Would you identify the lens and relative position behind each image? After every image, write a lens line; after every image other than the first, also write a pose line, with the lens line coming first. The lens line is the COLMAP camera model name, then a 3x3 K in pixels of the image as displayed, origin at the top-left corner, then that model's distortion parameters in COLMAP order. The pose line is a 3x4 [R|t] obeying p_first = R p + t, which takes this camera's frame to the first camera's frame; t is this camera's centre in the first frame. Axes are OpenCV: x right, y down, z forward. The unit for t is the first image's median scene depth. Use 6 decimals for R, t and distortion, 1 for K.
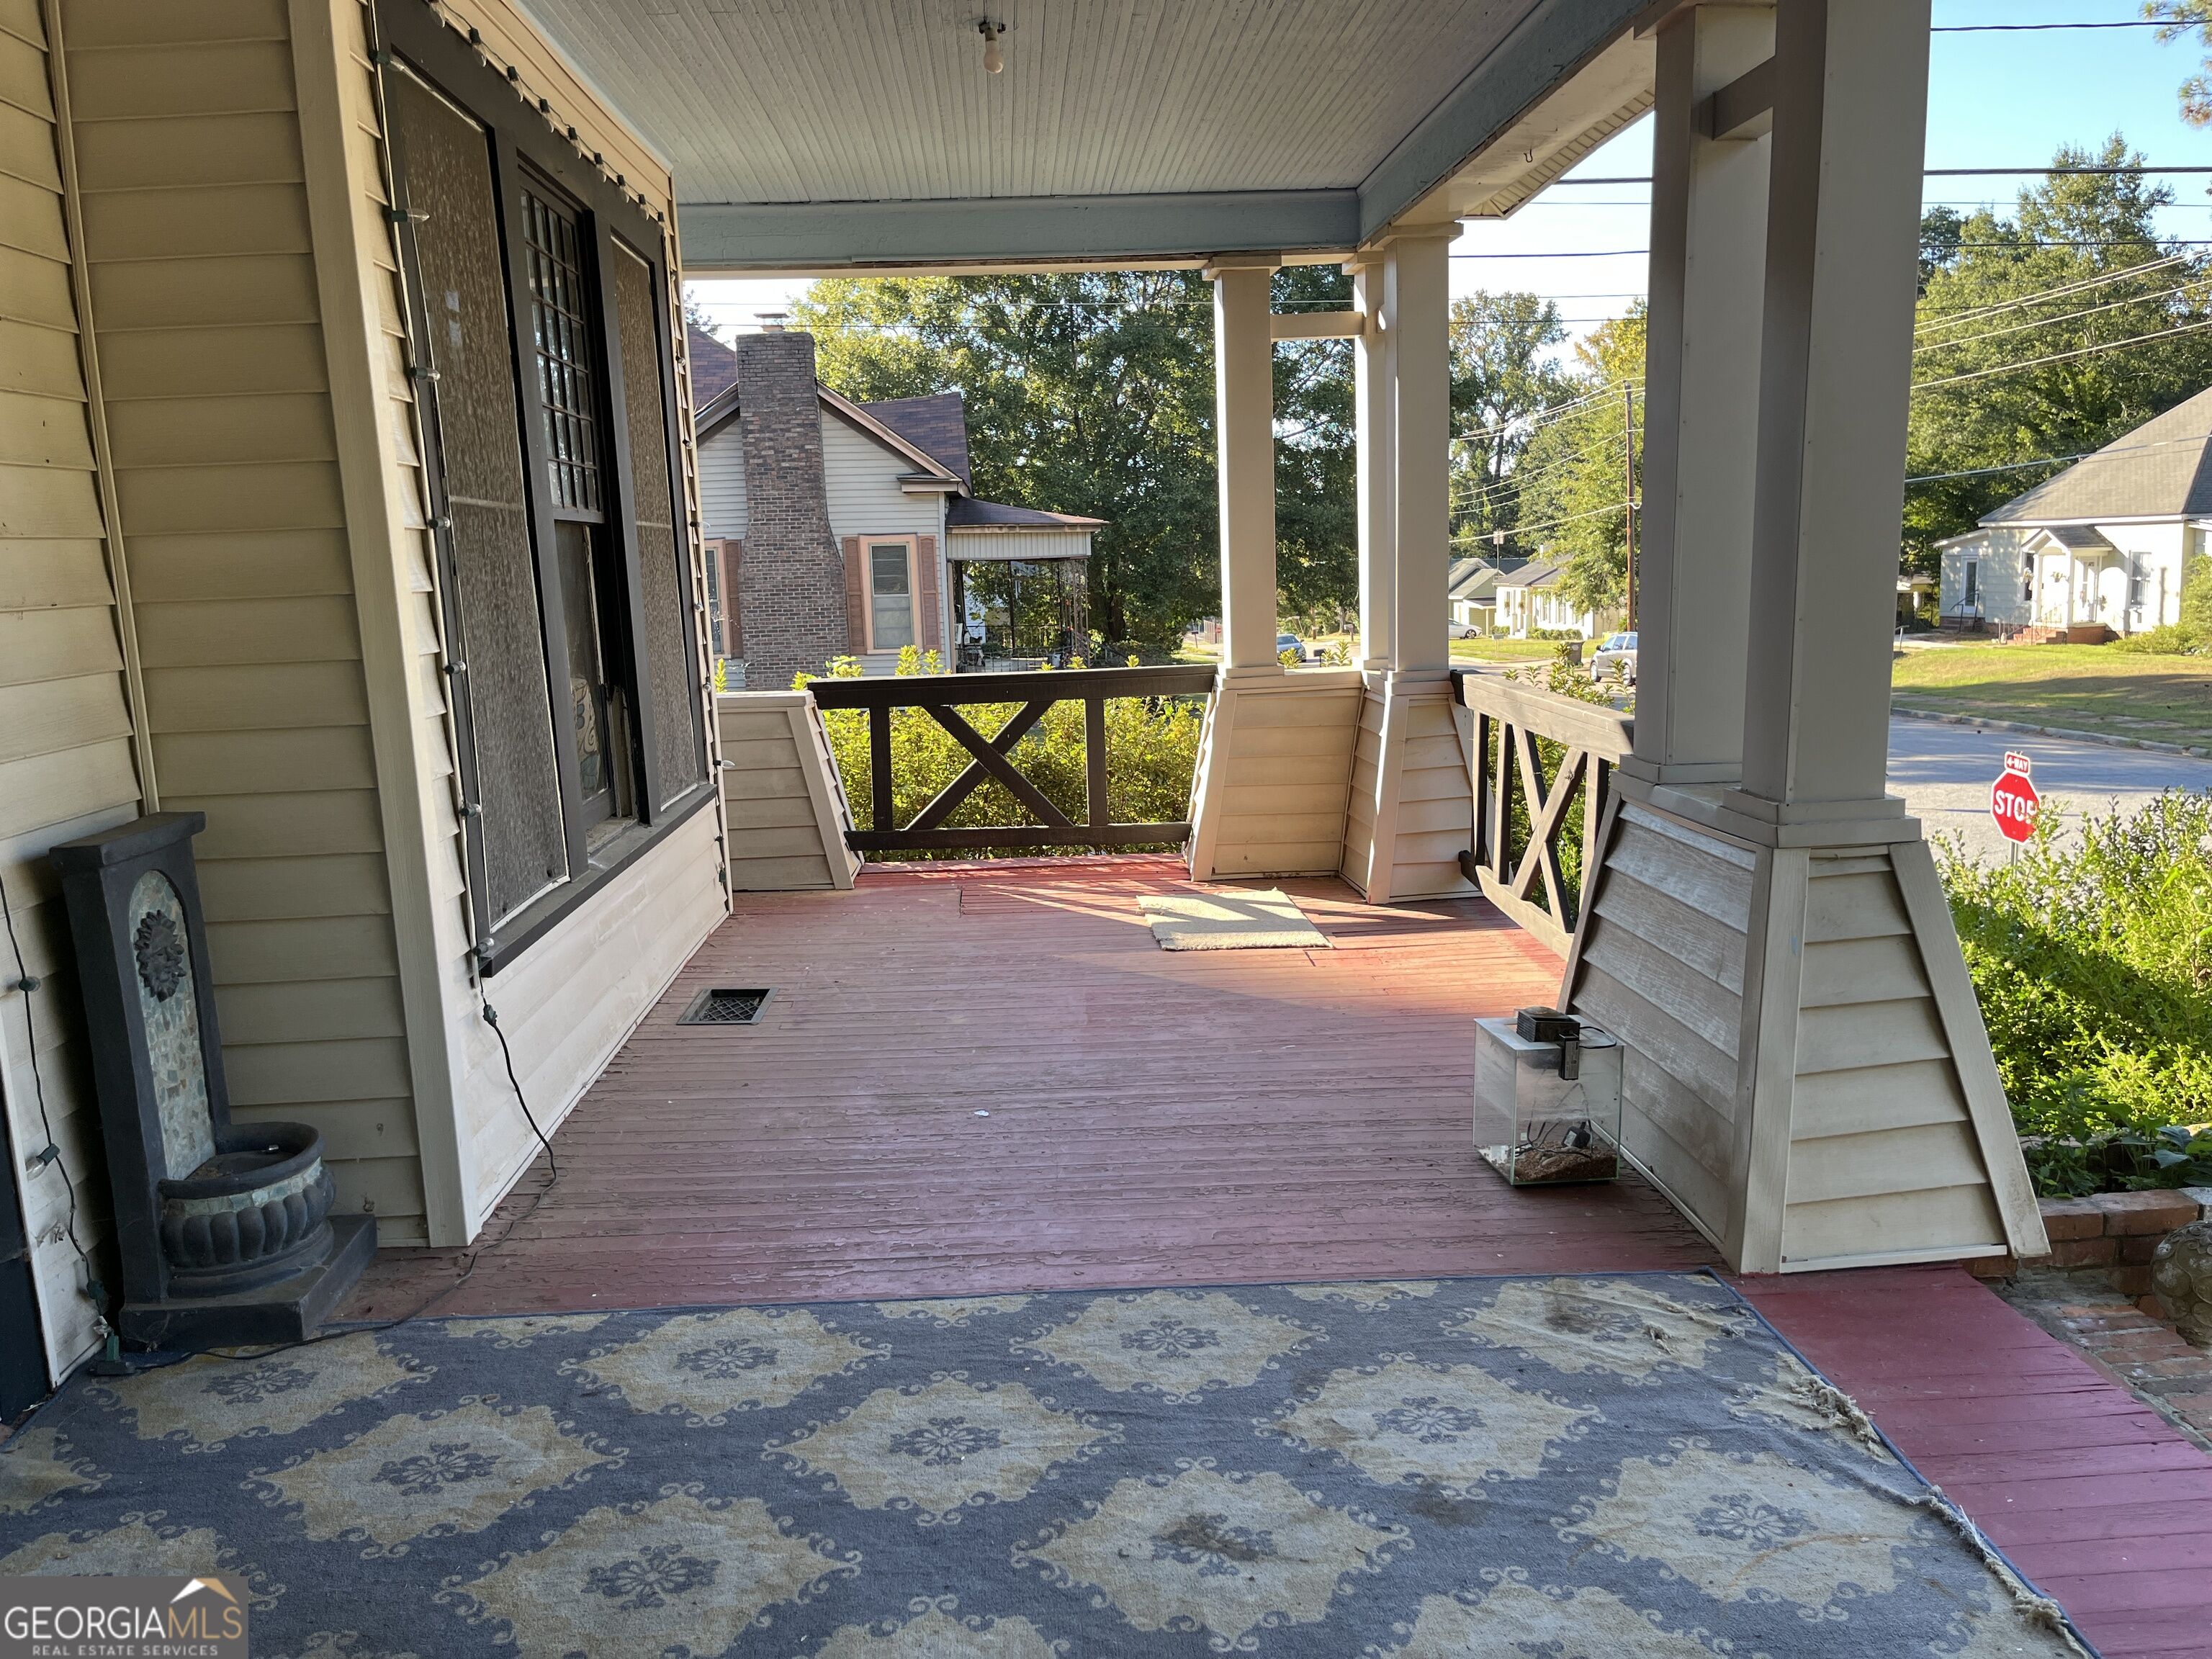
lens RADIAL K [[1634.4, 0, 1106.0], [0, 1634.4, 829.5], [0, 0, 1]] dist [-0.000957, -0.000361]
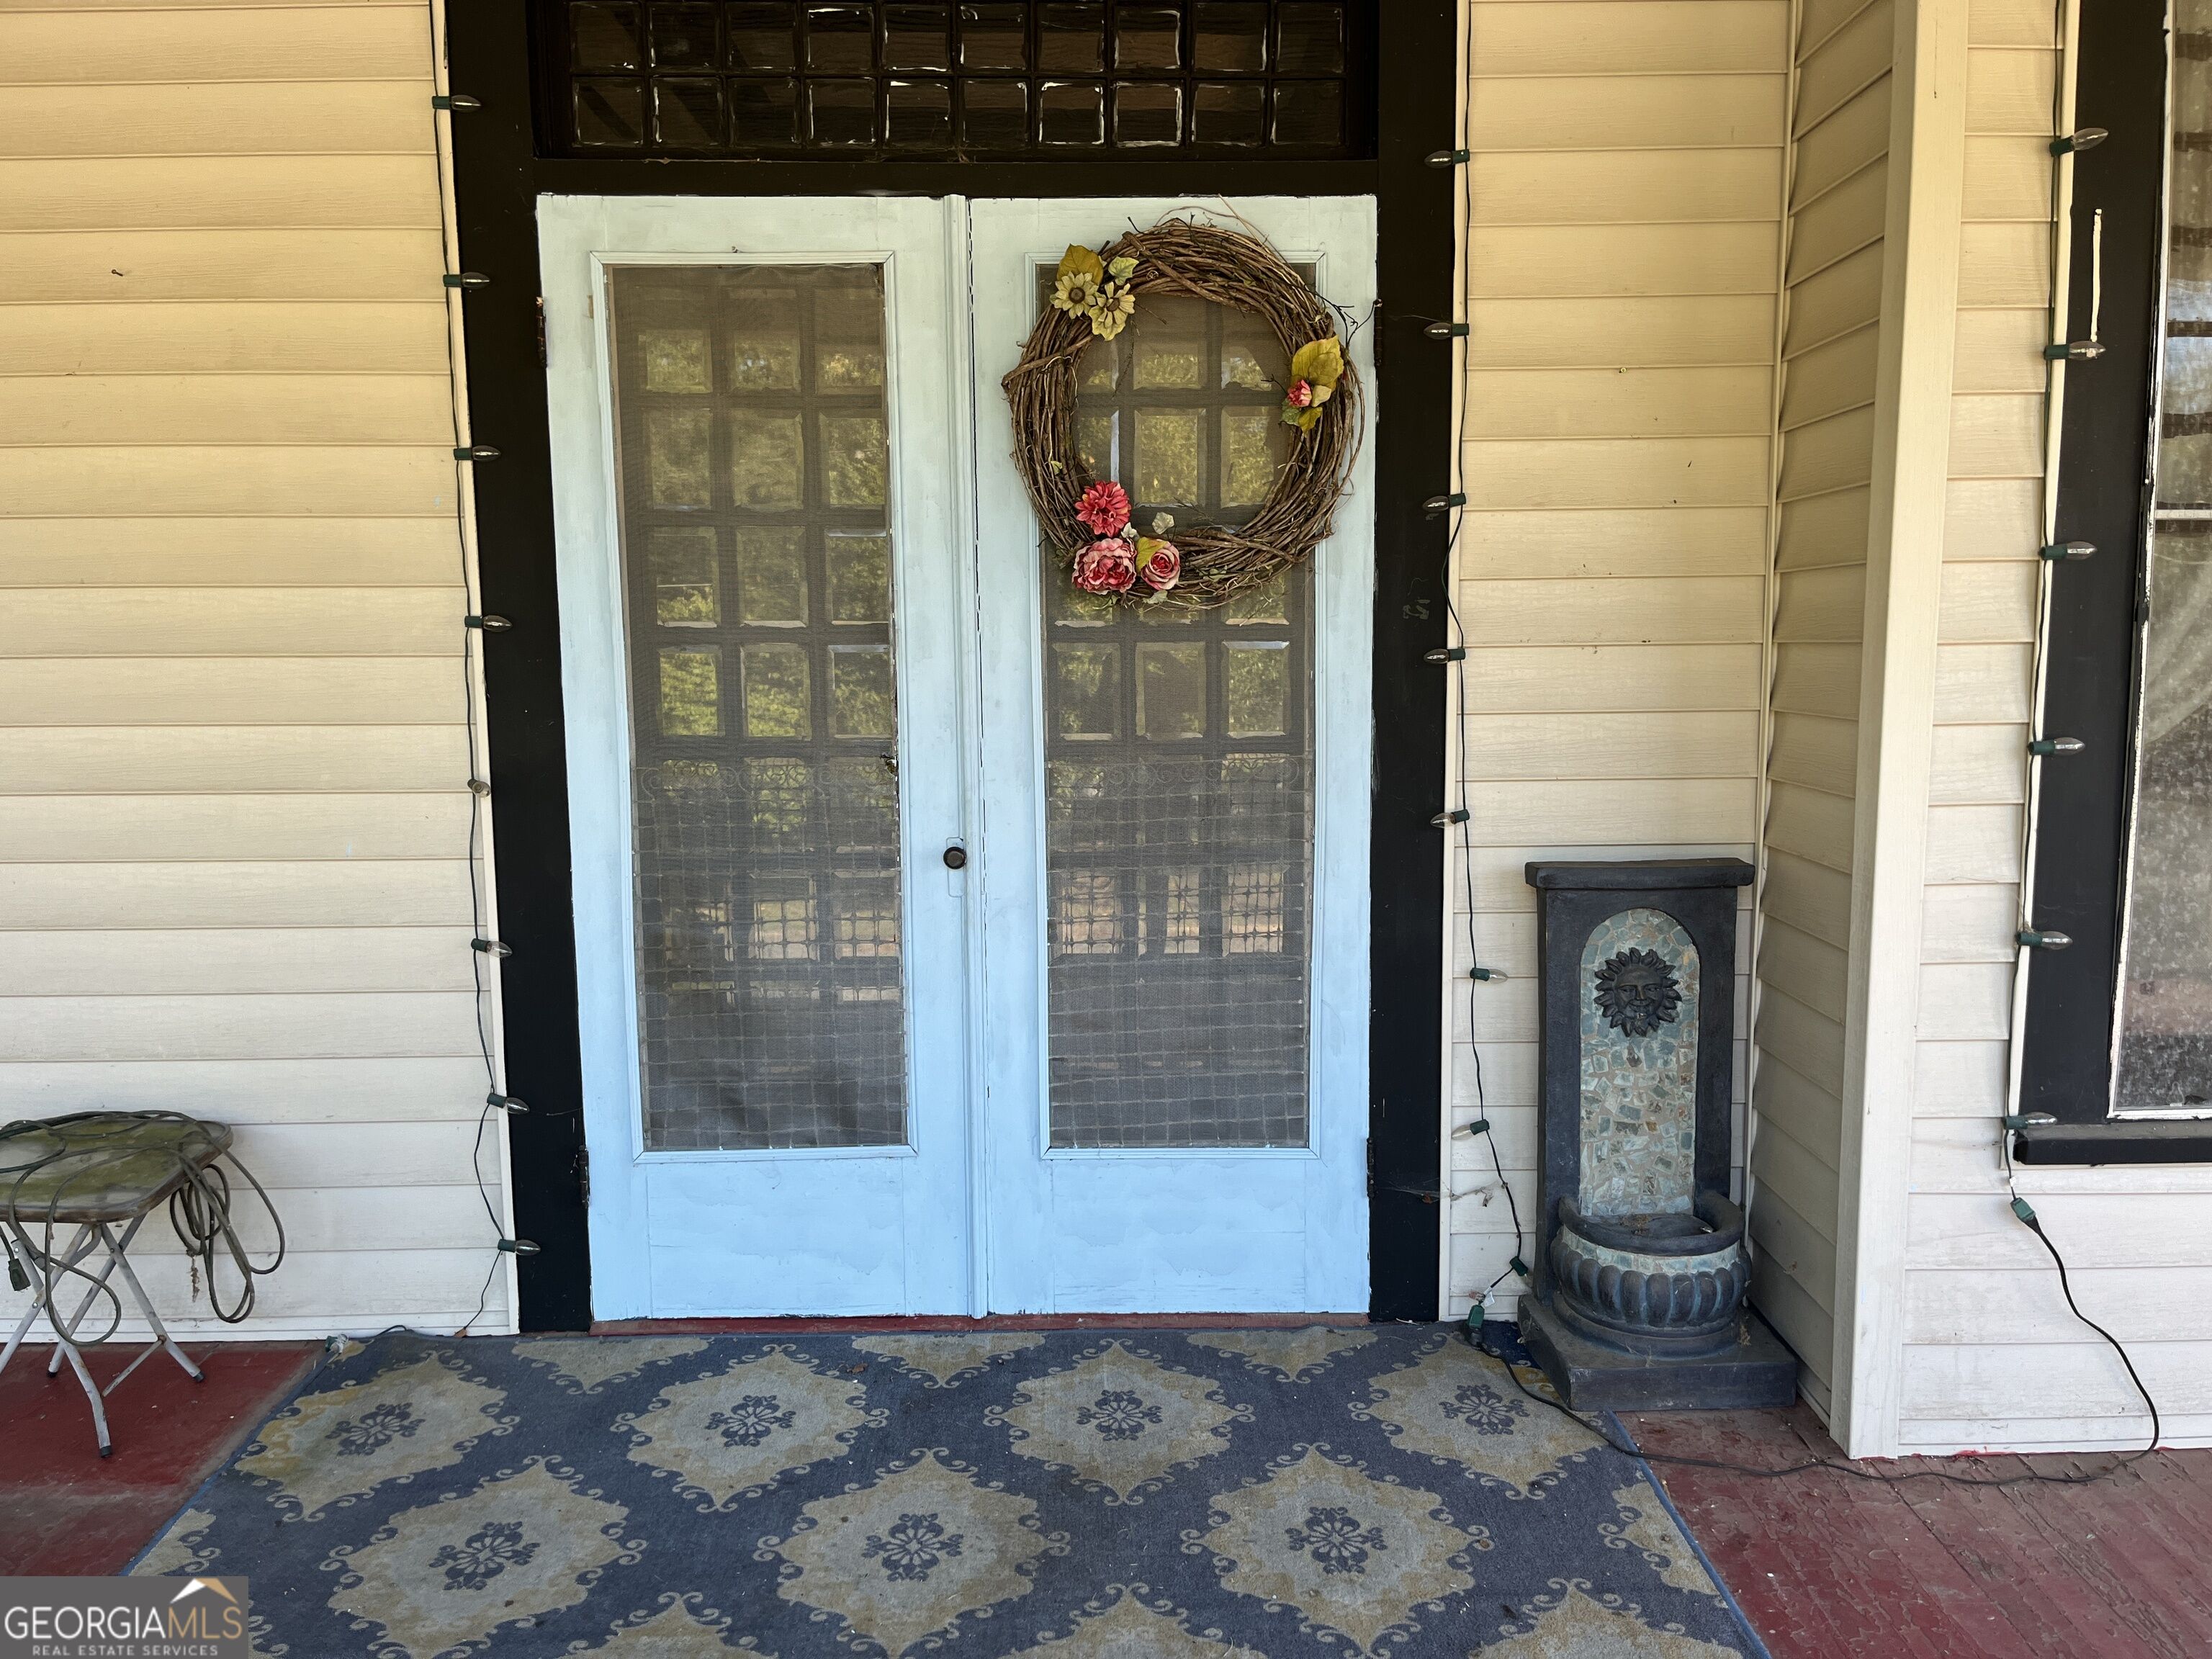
lens RADIAL K [[1634.4, 0, 1106.0], [0, 1634.4, 829.5], [0, 0, 1]] dist [-0.000957, -0.000361]
pose [[-0.042122, 0.155322, -0.986965, 0.432554], [-0.153980, 0.975031, 0.160015, -0.137694], [0.987176, 0.158713, -0.017154, 0.716386]]
